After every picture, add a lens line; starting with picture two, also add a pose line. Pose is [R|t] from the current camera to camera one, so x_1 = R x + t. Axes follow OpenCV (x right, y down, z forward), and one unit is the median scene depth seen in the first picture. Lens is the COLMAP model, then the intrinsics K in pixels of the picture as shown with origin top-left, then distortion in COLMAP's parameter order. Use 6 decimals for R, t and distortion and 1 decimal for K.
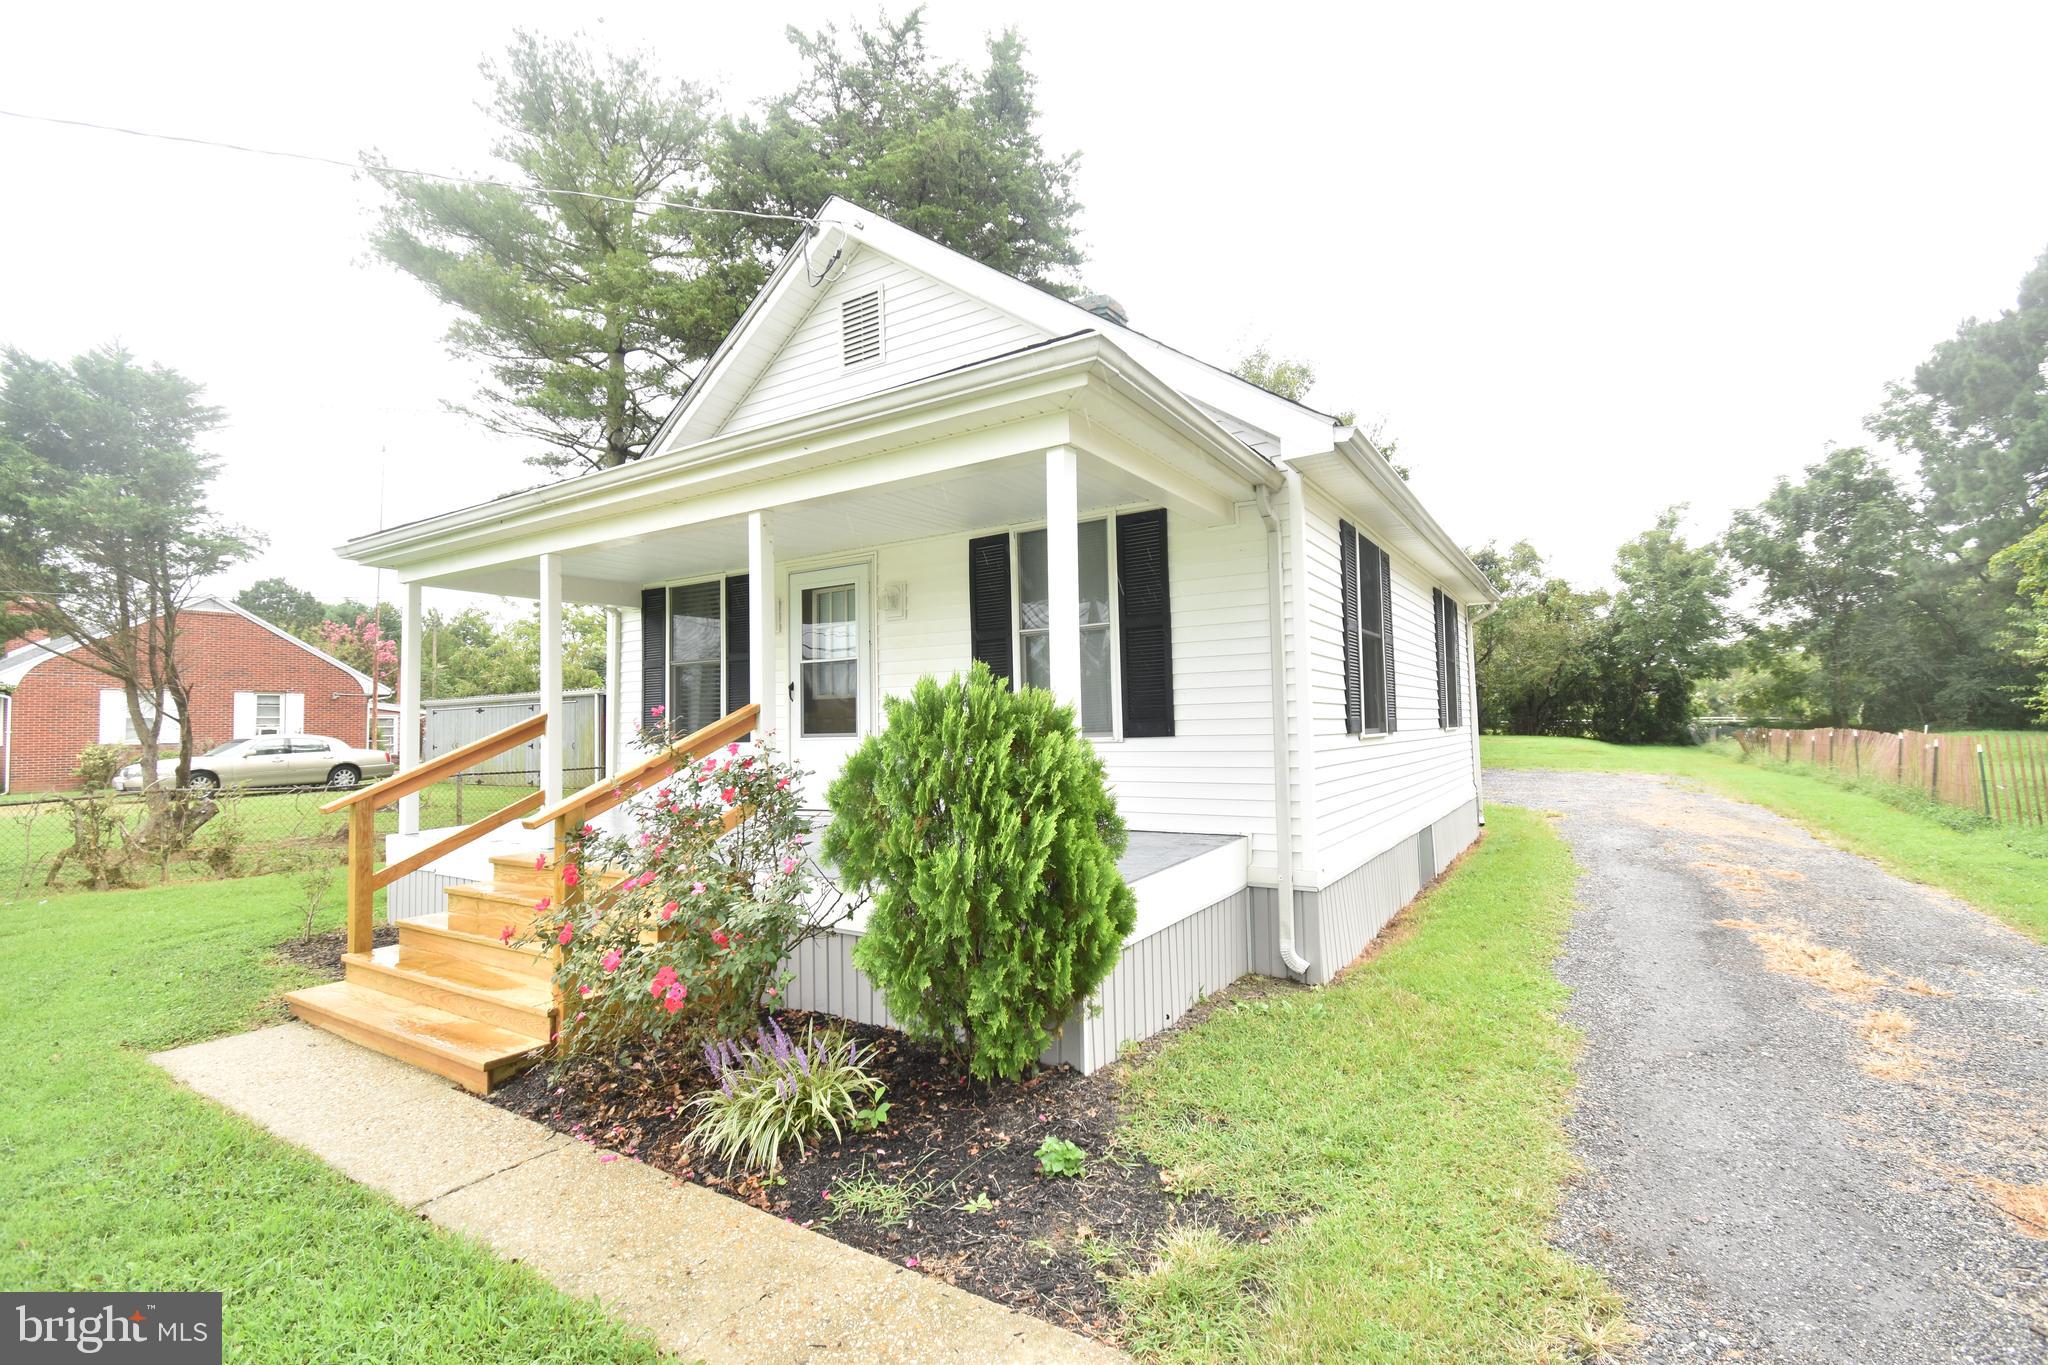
lens RADIAL K [[901.8, 0, 1028.9], [0, 901.8, 681.3], [0, 0, 1]] dist [0.016254, -0.025633]
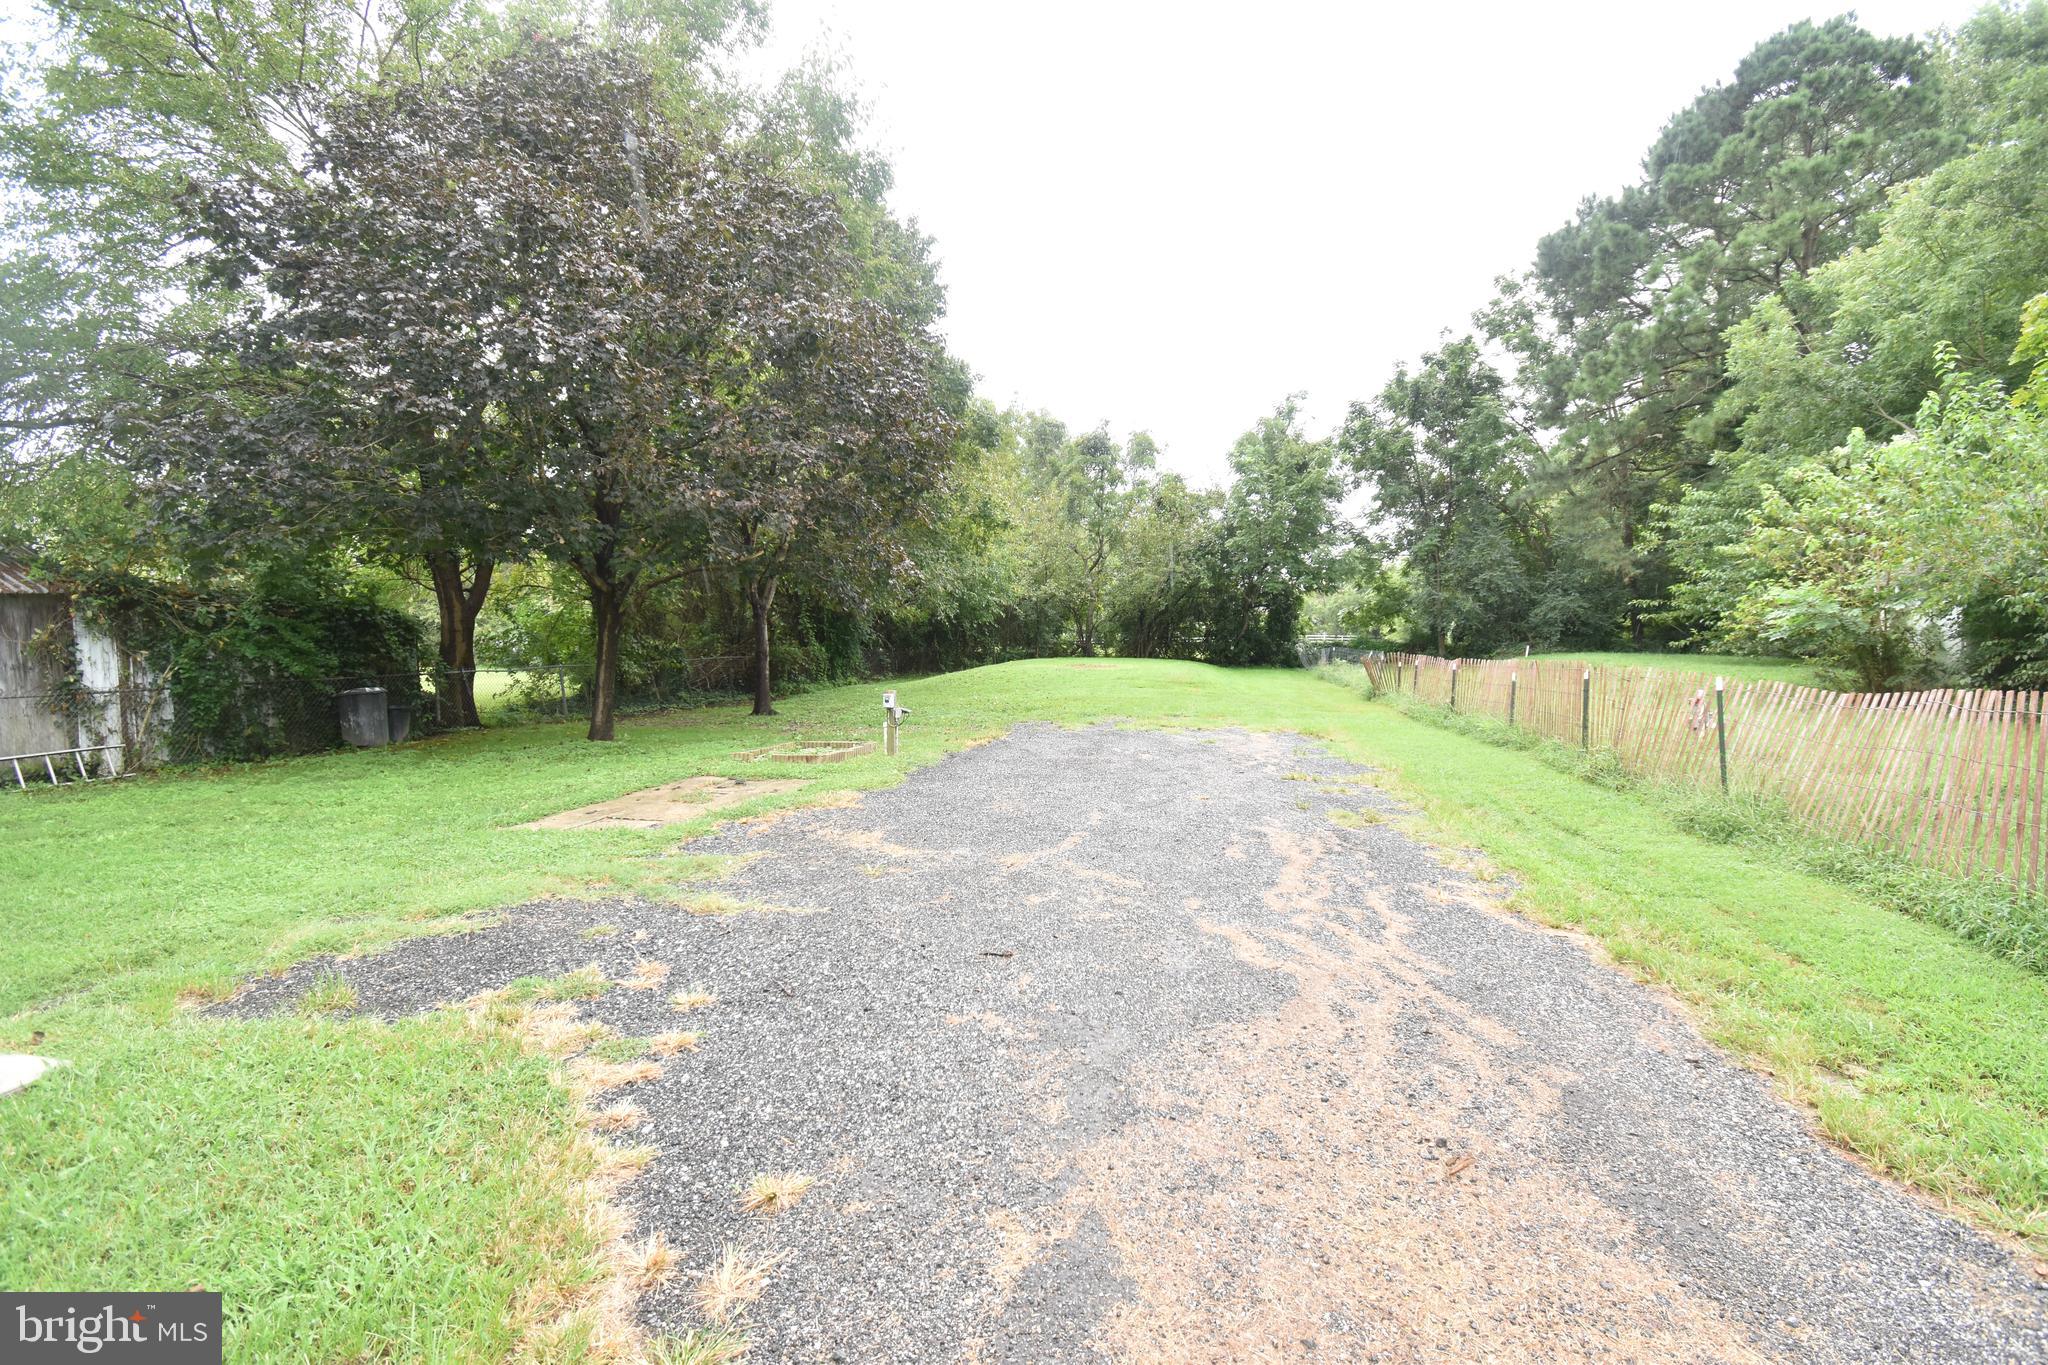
lens RADIAL K [[901.8, 0, 1028.9], [0, 901.8, 681.3], [0, 0, 1]] dist [0.016254, -0.025633]
pose [[0.937803, -0.016436, 0.346778, 0.183588], [-0.015106, 0.996001, 0.088060, 0.010250], [-0.346839, -0.087822, 0.933804, 0.271561]]
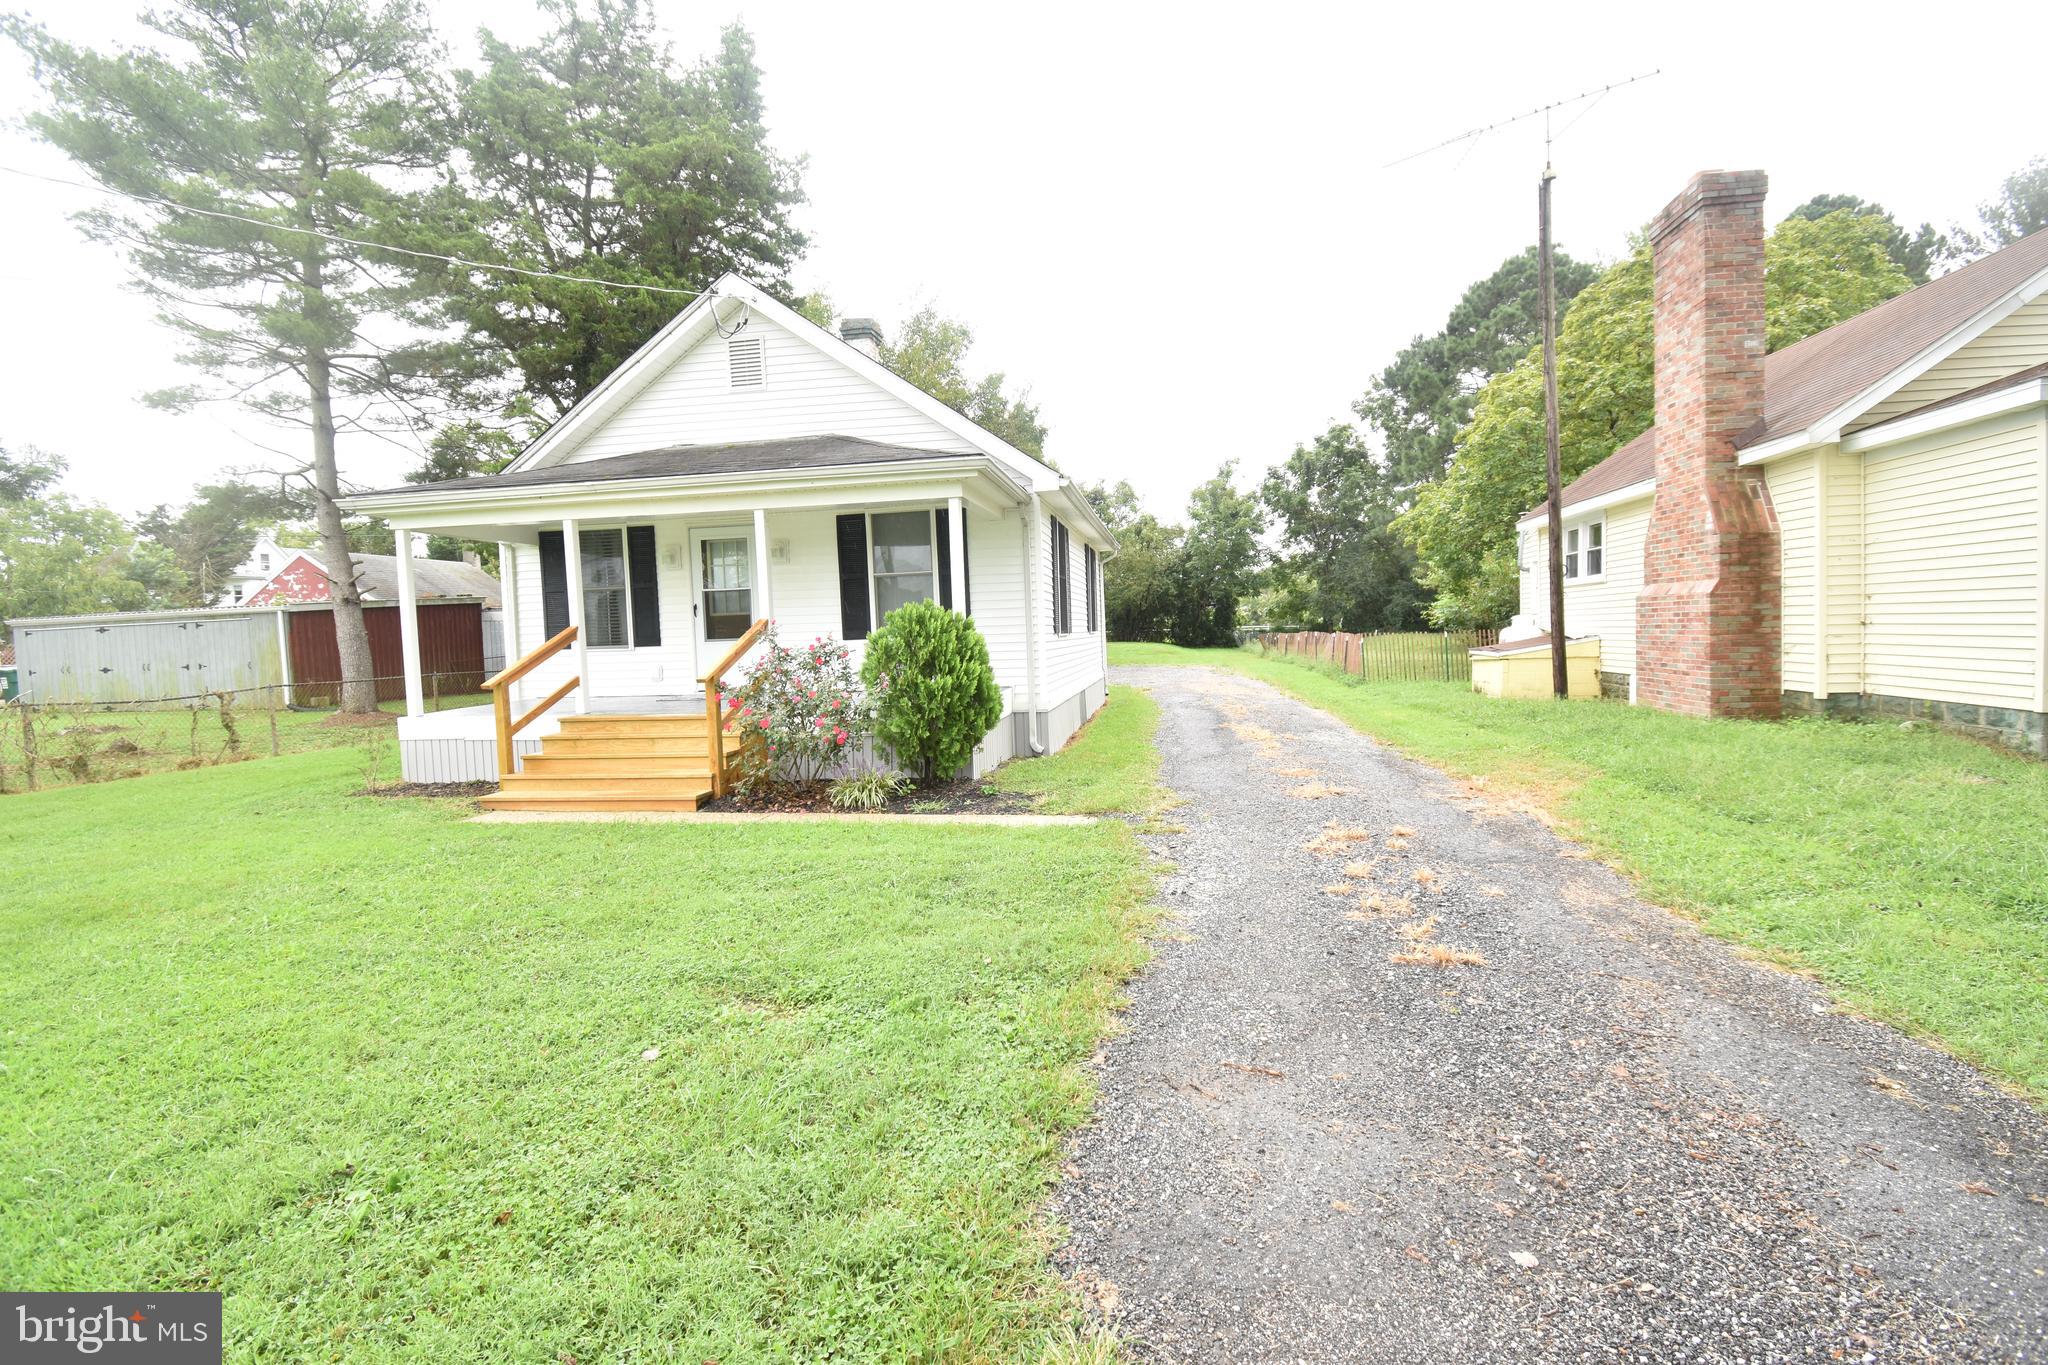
lens RADIAL K [[901.8, 0, 1028.9], [0, 901.8, 681.3], [0, 0, 1]] dist [0.016254, -0.025633]
pose [[0.920705, -0.032884, 0.388870, -0.059727], [-0.004273, 0.995535, 0.094301, -0.002612], [-0.390235, -0.088485, 0.916454, -0.097399]]
